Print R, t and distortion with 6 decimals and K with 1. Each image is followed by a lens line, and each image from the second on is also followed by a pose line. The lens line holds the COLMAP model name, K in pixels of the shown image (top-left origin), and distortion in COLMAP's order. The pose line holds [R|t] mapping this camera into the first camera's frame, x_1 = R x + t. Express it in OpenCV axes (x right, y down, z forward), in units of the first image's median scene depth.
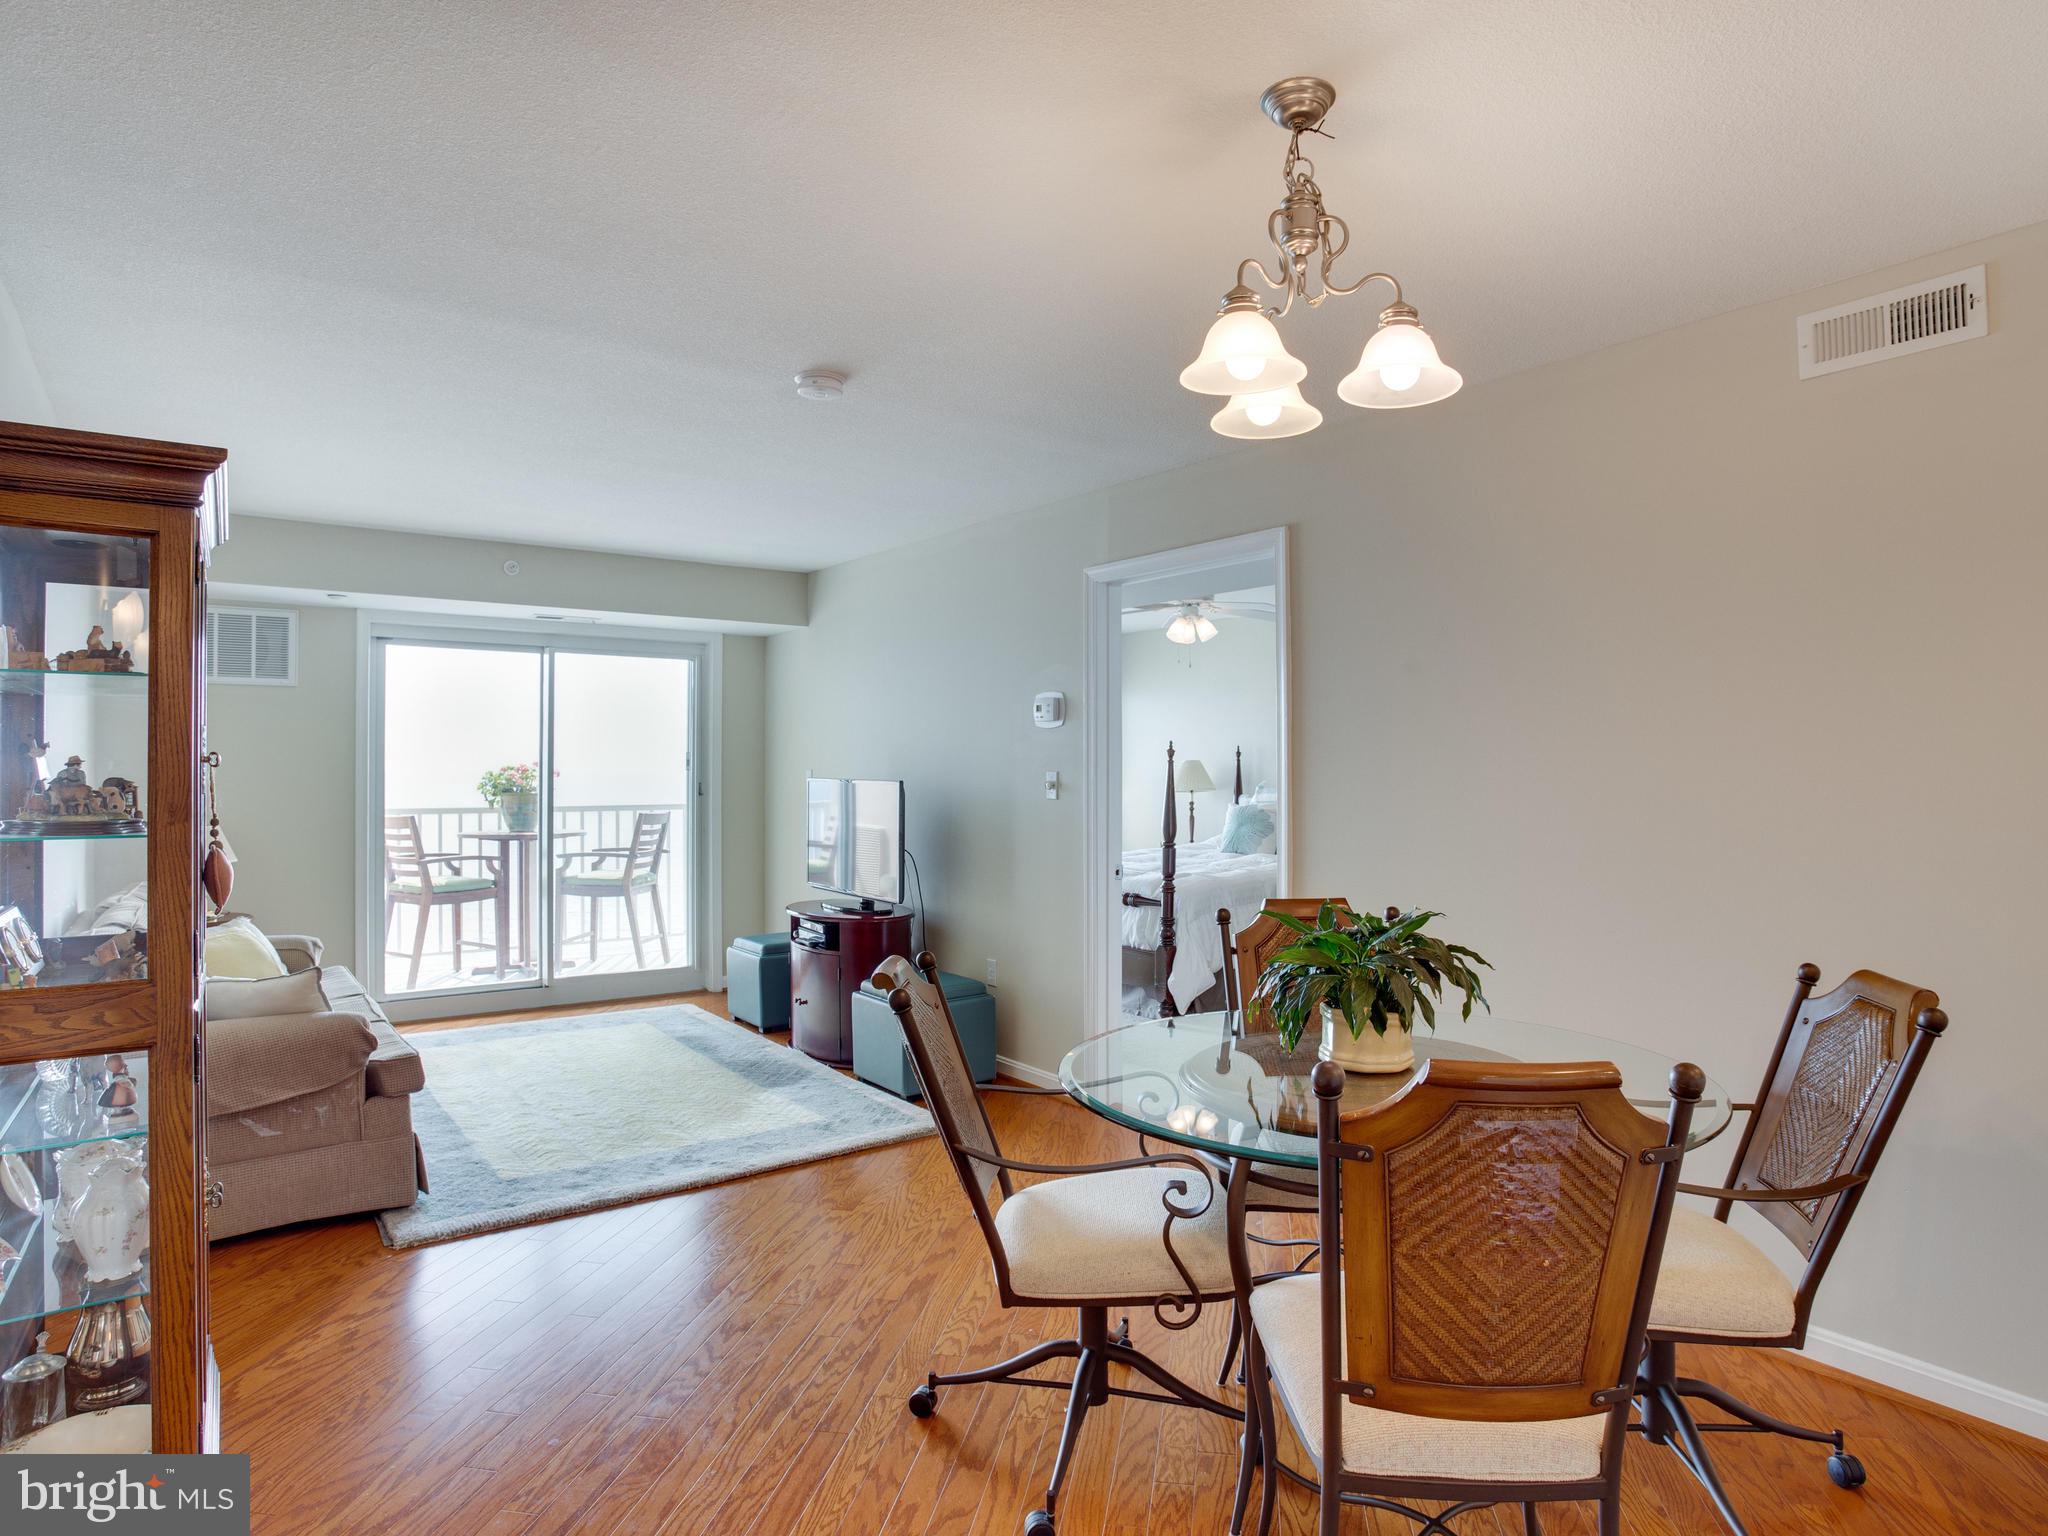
lens RADIAL K [[1183.2, 0, 1097.6], [0, 1183.2, 763.6], [0, 0, 1]] dist [-0.029962, 0.009513]
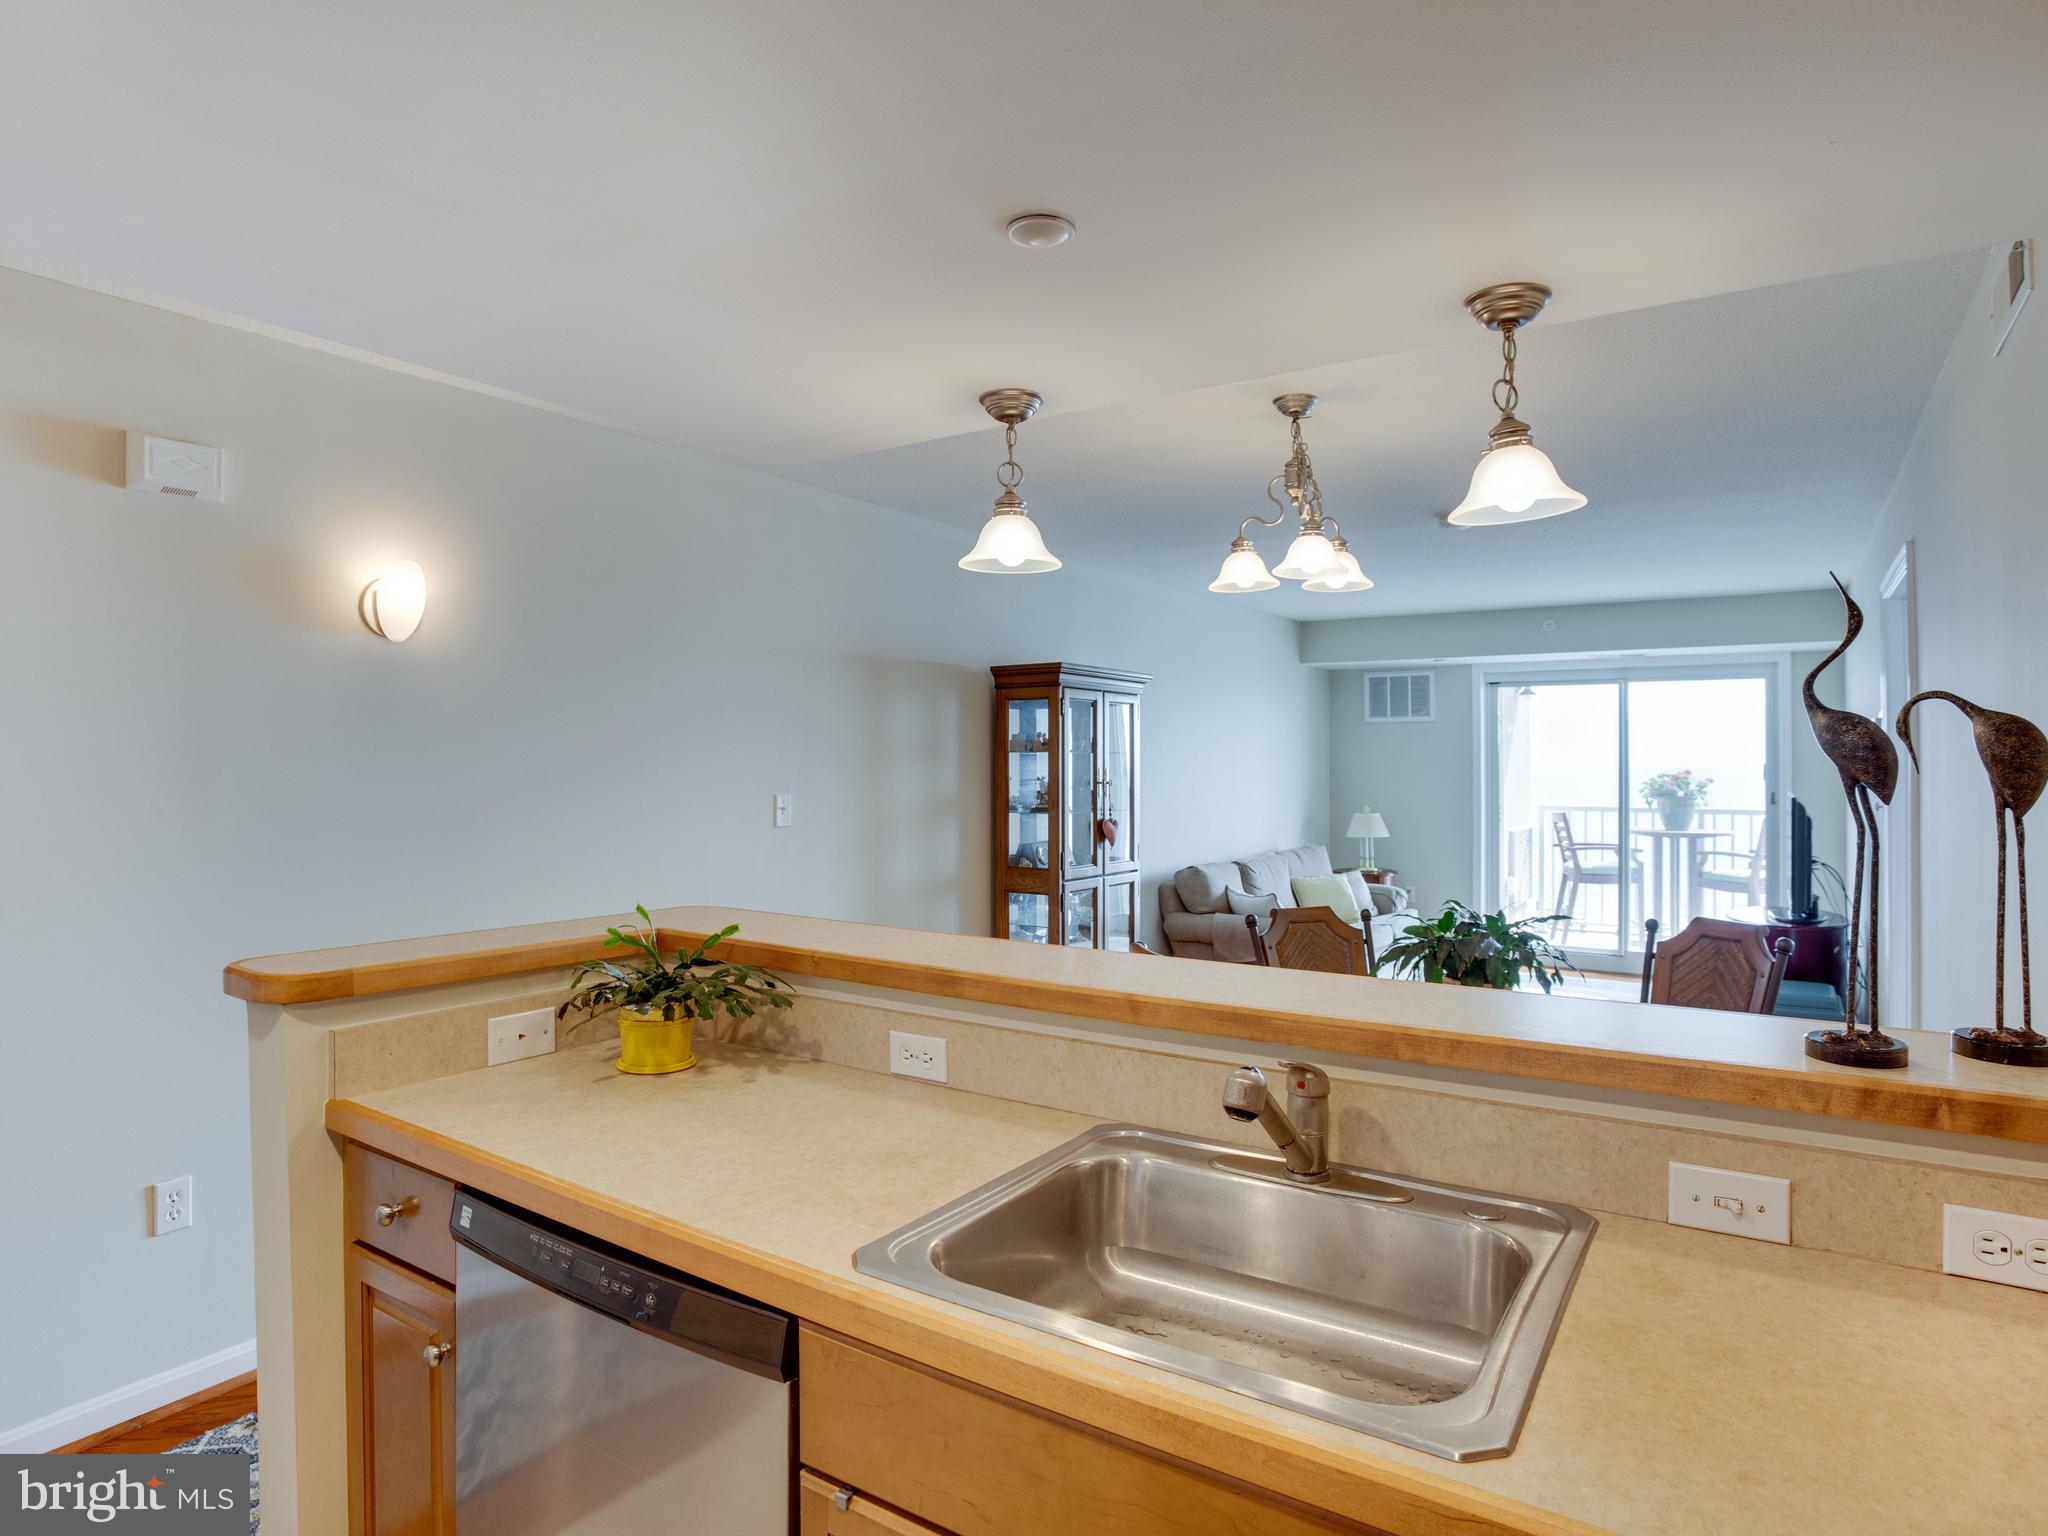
lens RADIAL K [[1134.1, 0, 1024.0], [0, 1134.1, 768.0], [0, 0, 1]] dist [-0.004188, 0.000212]
pose [[0.320466, 0.008565, -0.947221, 0.656707], [0.000497, 0.999957, 0.009209, -0.025475], [0.947260, -0.003422, 0.320448, 0.049634]]
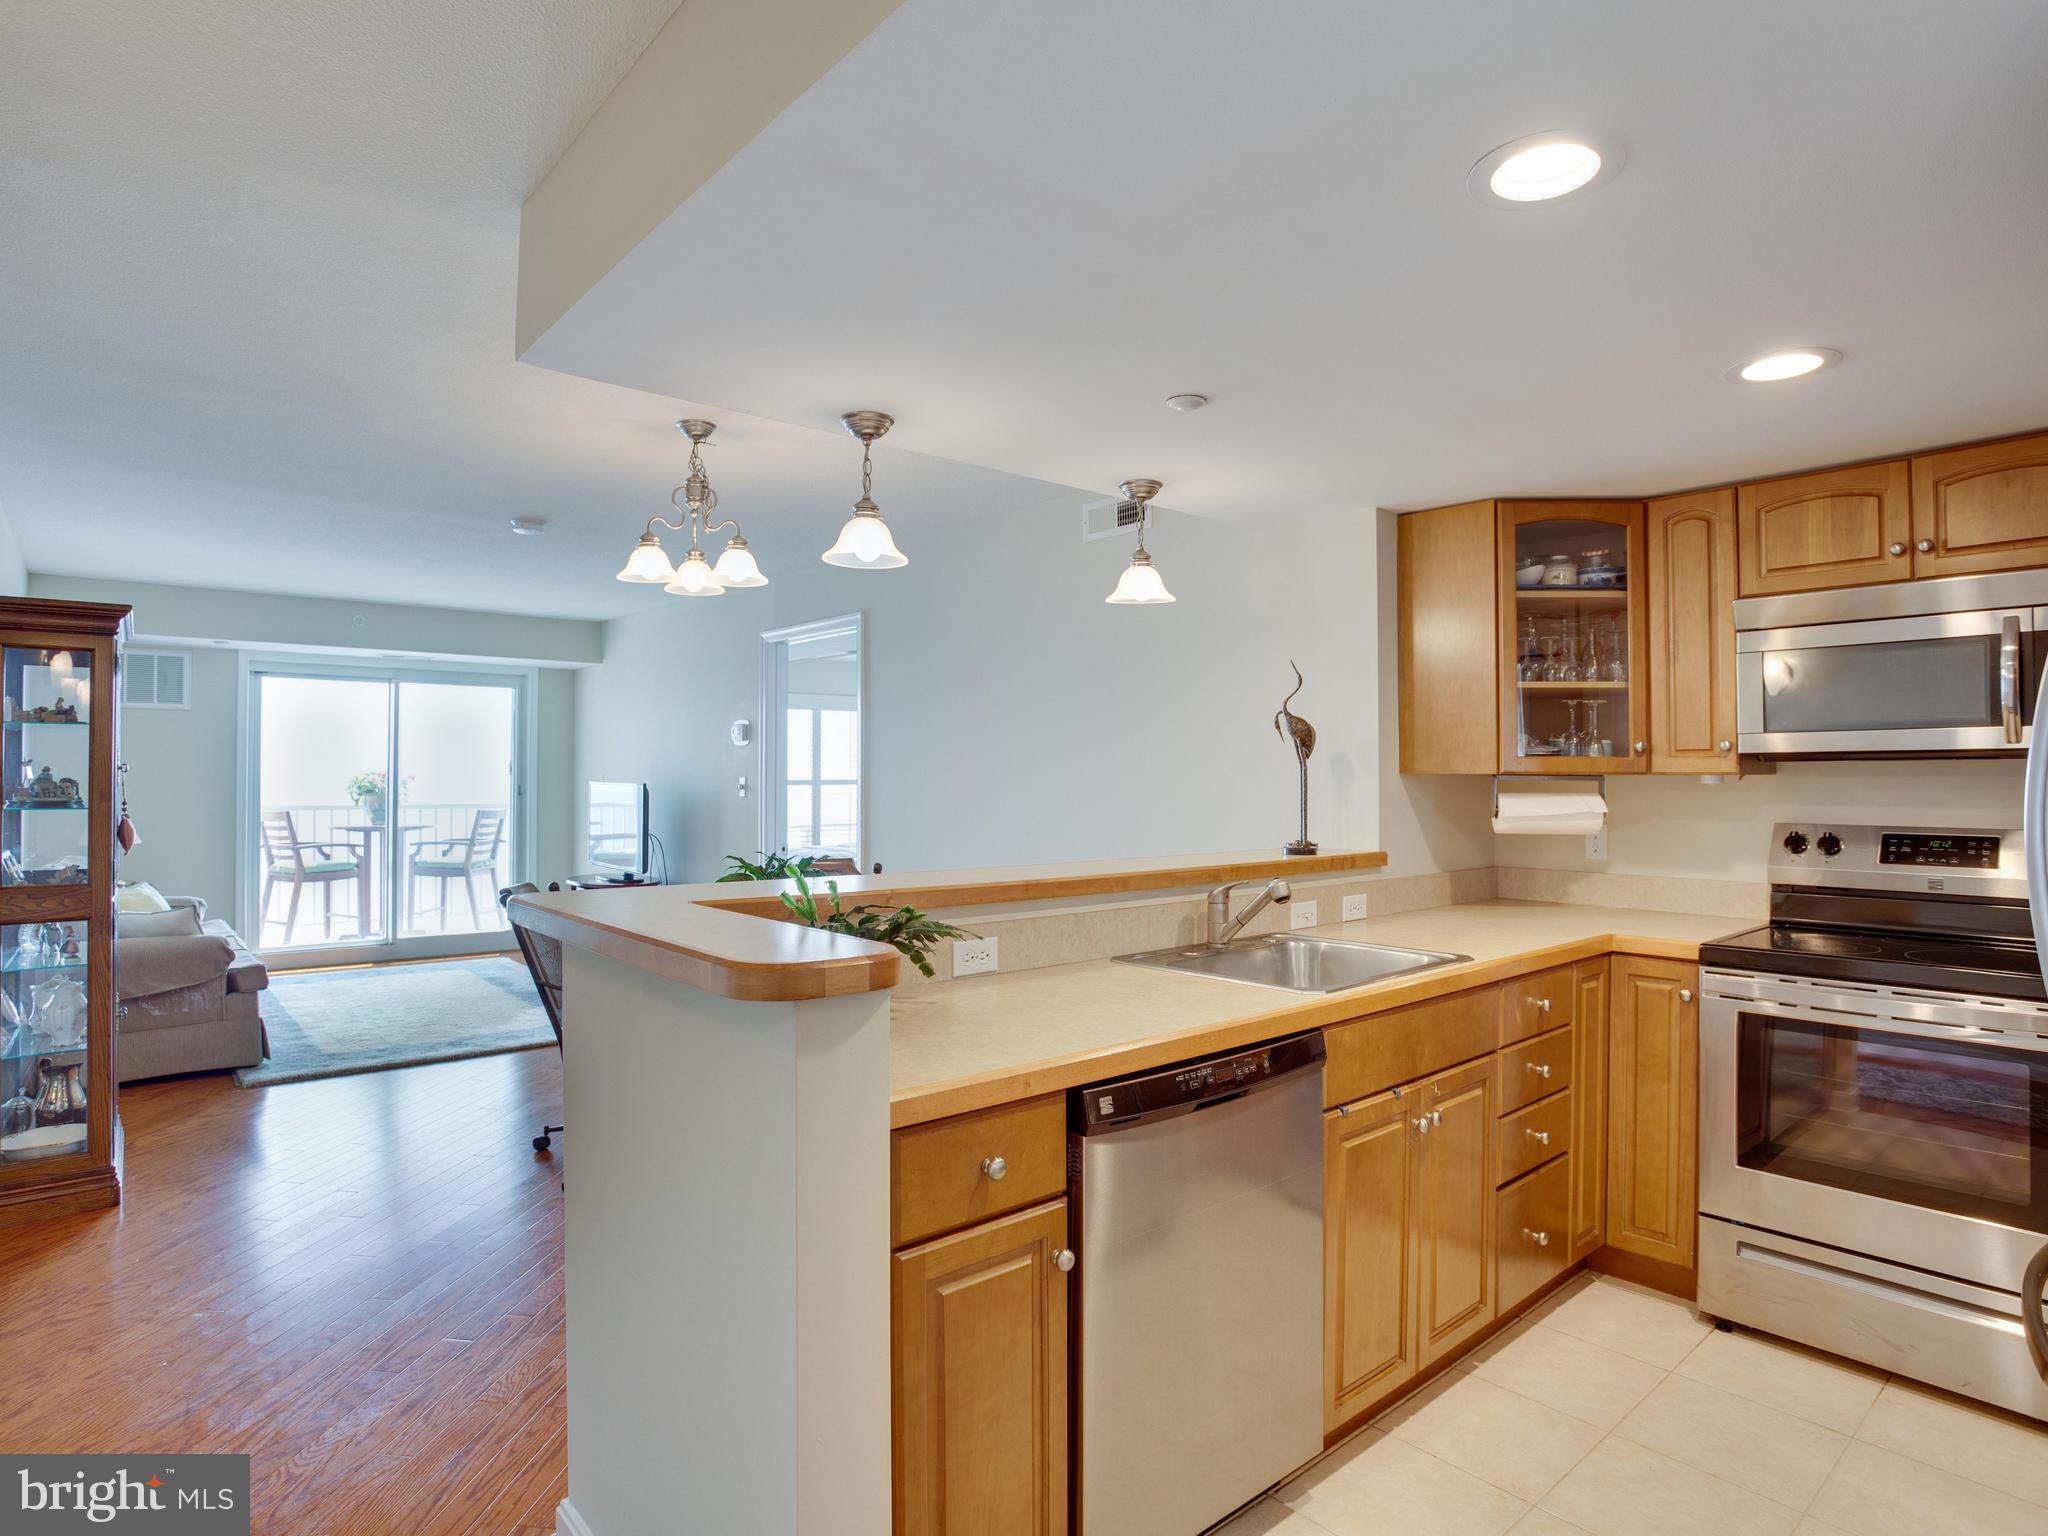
lens RADIAL K [[1134.1, 0, 1024.0], [0, 1134.1, 768.0], [0, 0, 1]] dist [-0.004188, 0.000212]
pose [[0.999692, 0.004310, 0.024423, 0.274082], [-0.004257, 0.999988, -0.002208, -0.002609], [-0.024433, 0.002103, 0.999699, -0.363226]]
